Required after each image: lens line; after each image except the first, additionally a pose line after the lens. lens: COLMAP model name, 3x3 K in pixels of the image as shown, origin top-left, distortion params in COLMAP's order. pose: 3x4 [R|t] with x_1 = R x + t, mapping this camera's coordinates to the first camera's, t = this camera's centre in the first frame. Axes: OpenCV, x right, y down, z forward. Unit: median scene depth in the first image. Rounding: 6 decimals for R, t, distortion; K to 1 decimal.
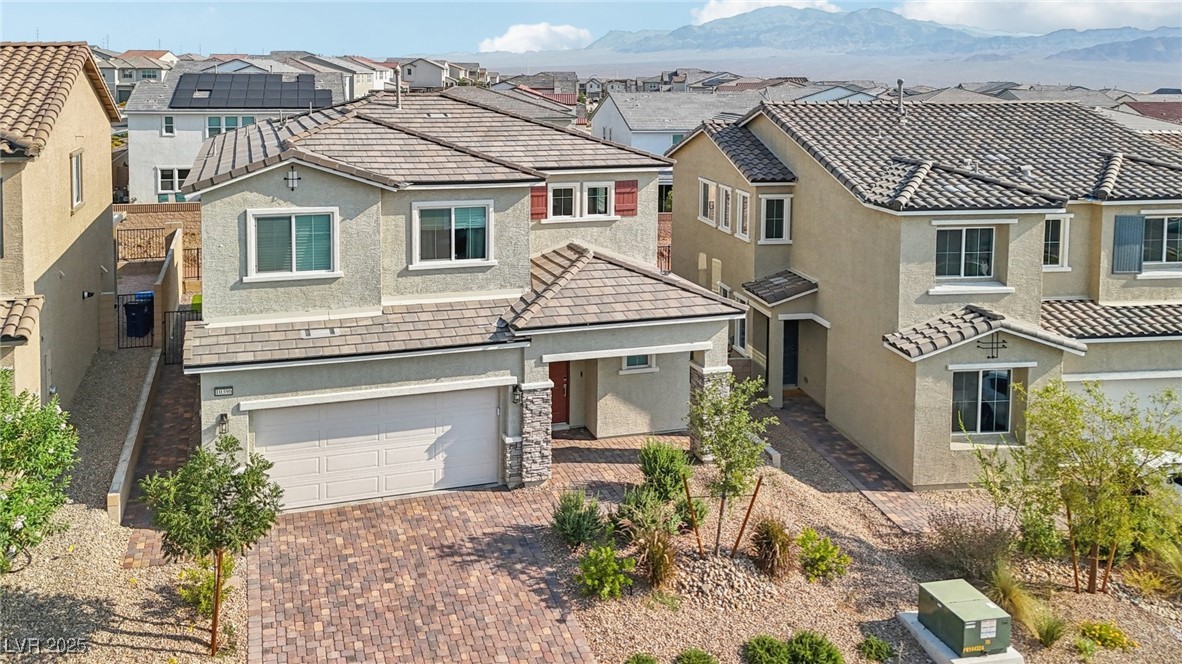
lens RADIAL K [[1189.3, 0, 591.2], [0, 1189.3, 127.1], [0, 0, 1]] dist [0.000849, -0.026712]
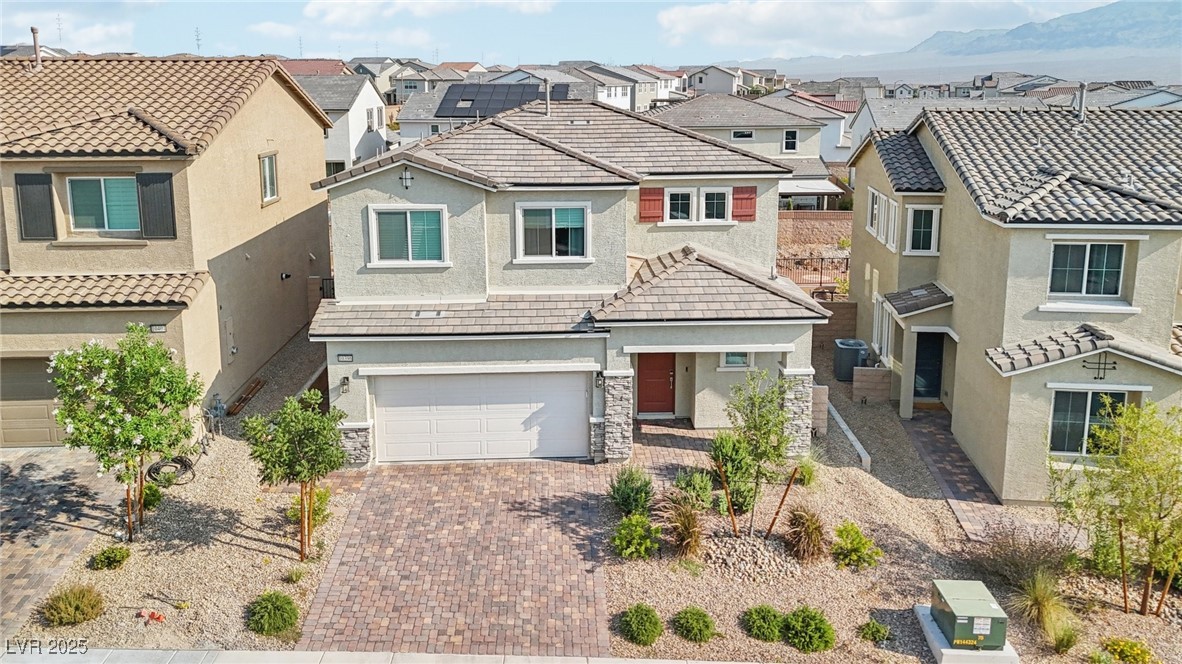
lens RADIAL K [[1200.8, 0, 544.9], [0, 1200.8, 331.4], [0, 0, 1]] dist [-0.010606, 0.006348]
pose [[0.946703, 0.055051, -0.317367, 0.230861], [-0.003499, 0.986986, 0.160768, 0.002606], [0.322087, -0.151090, 0.934576, -0.044356]]
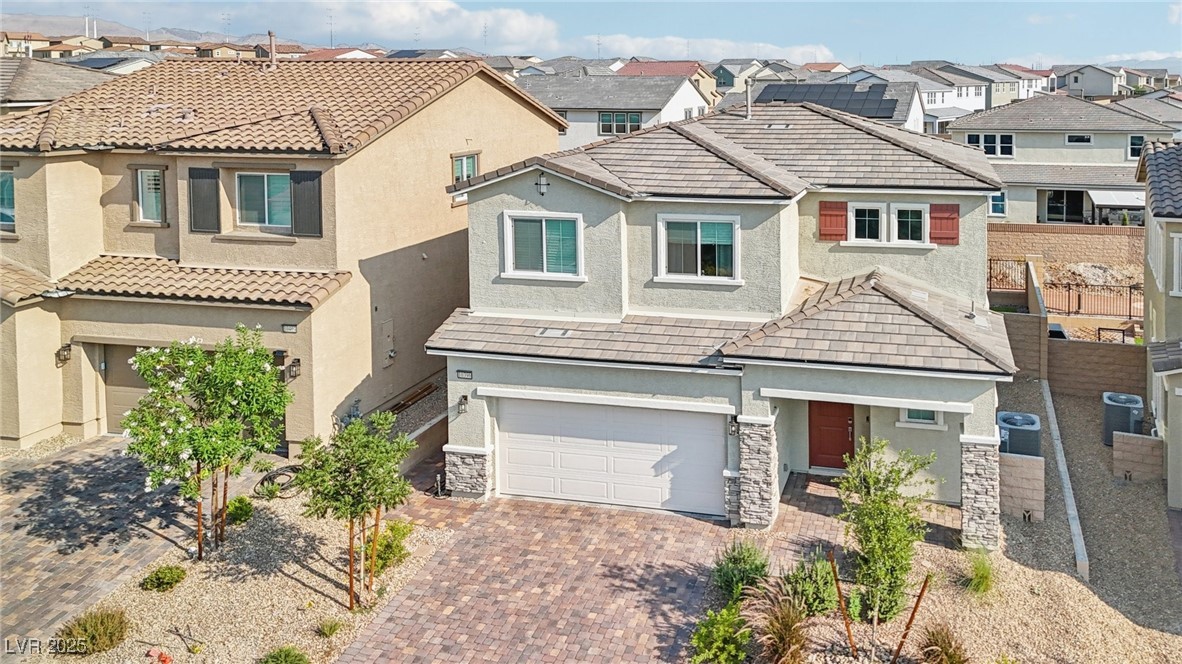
lens RADIAL K [[1138.2, 0, 592.4], [0, 1138.2, 119.0], [0, 0, 1]] dist [0.013193, 0.002188]
pose [[0.798282, 0.011026, -0.602183, 0.373048], [-0.018736, 0.999803, -0.006530, -0.008230], [0.601993, 0.016495, 0.798331, 0.205297]]
